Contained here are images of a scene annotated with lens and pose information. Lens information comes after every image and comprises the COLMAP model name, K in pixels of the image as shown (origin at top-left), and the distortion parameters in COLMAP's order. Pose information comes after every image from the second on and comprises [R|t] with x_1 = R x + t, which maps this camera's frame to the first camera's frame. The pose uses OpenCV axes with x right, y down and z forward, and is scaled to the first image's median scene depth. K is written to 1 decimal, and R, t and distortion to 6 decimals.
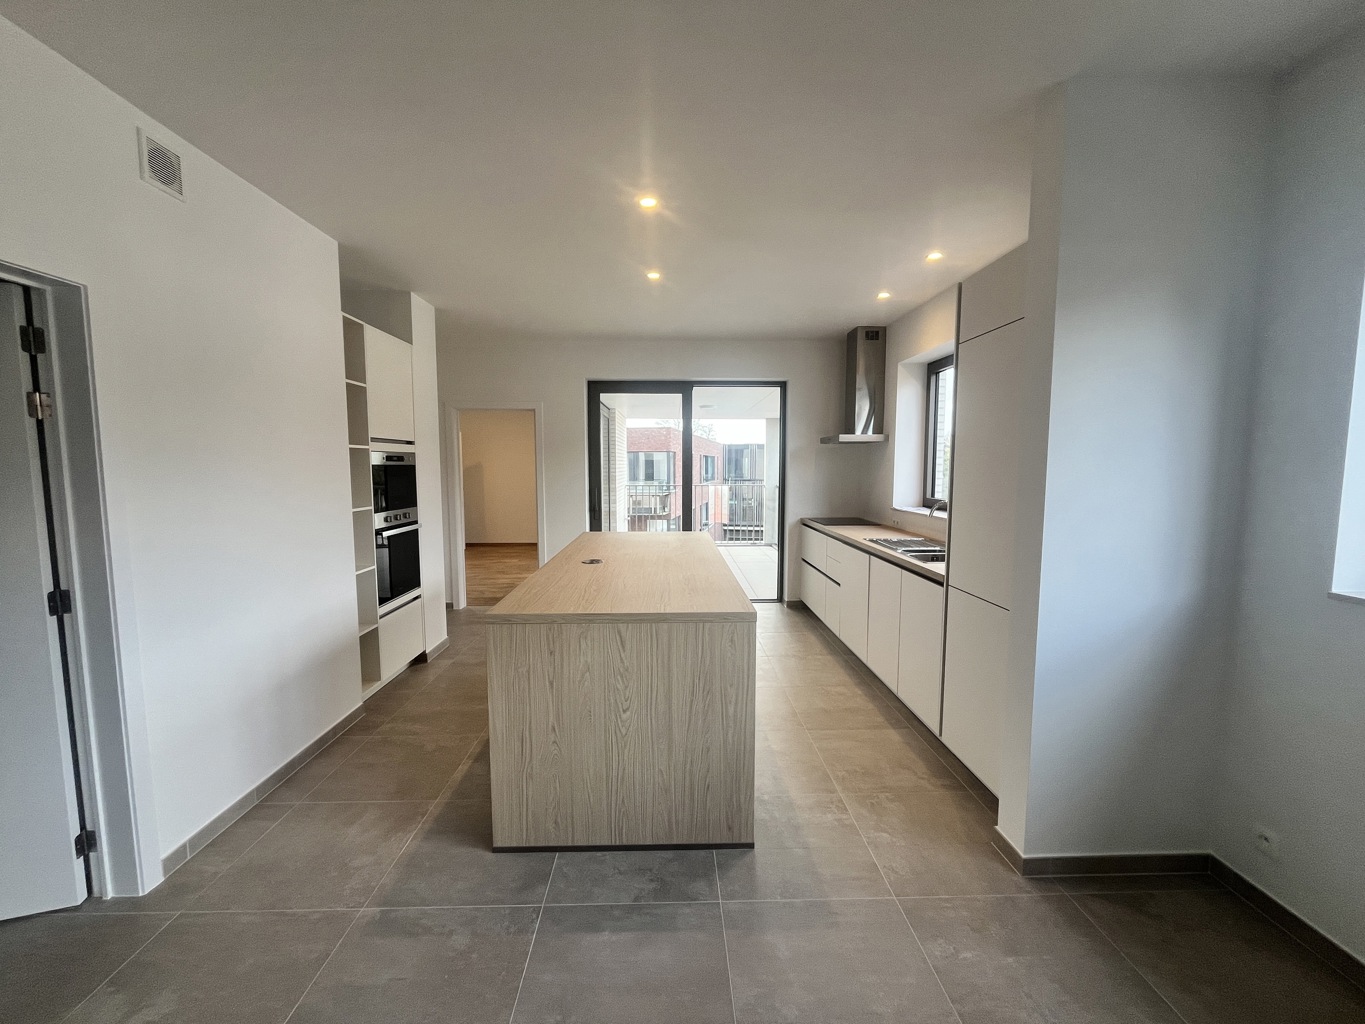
lens RADIAL K [[555.7, 0, 682.5], [0, 555.7, 512.0], [0, 0, 1]] dist [-0.001839, 0.000265]
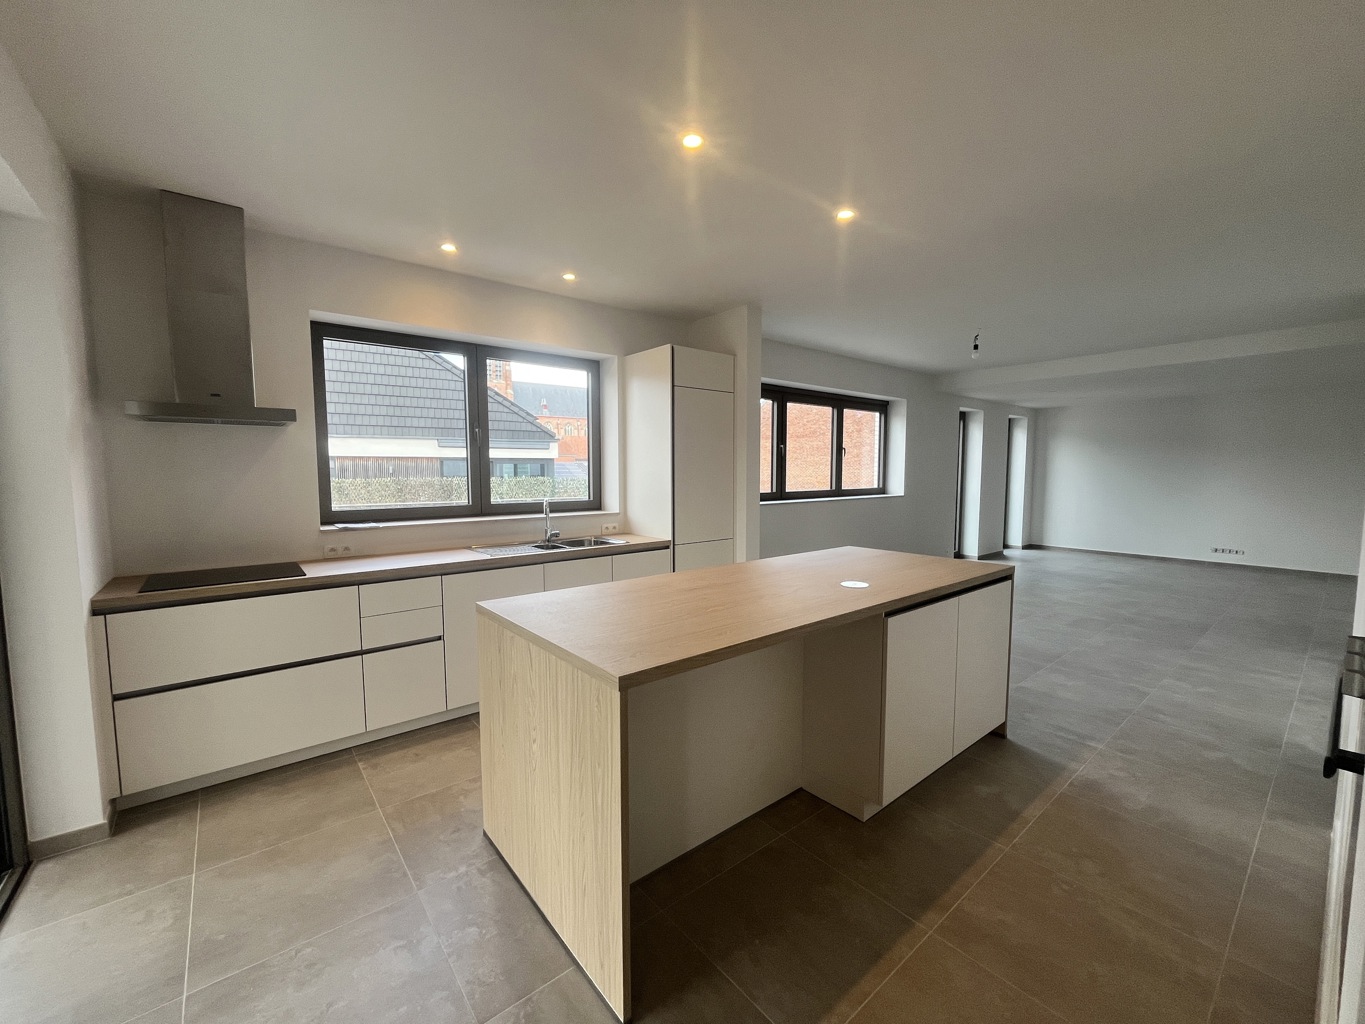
lens RADIAL K [[555.7, 0, 682.5], [0, 555.7, 512.0], [0, 0, 1]] dist [-0.001839, 0.000265]
pose [[-0.612048, -0.065295, 0.788120, -0.414639], [0.071045, 0.988016, 0.137029, -0.090866], [-0.787623, 0.139861, -0.600075, 1.100108]]
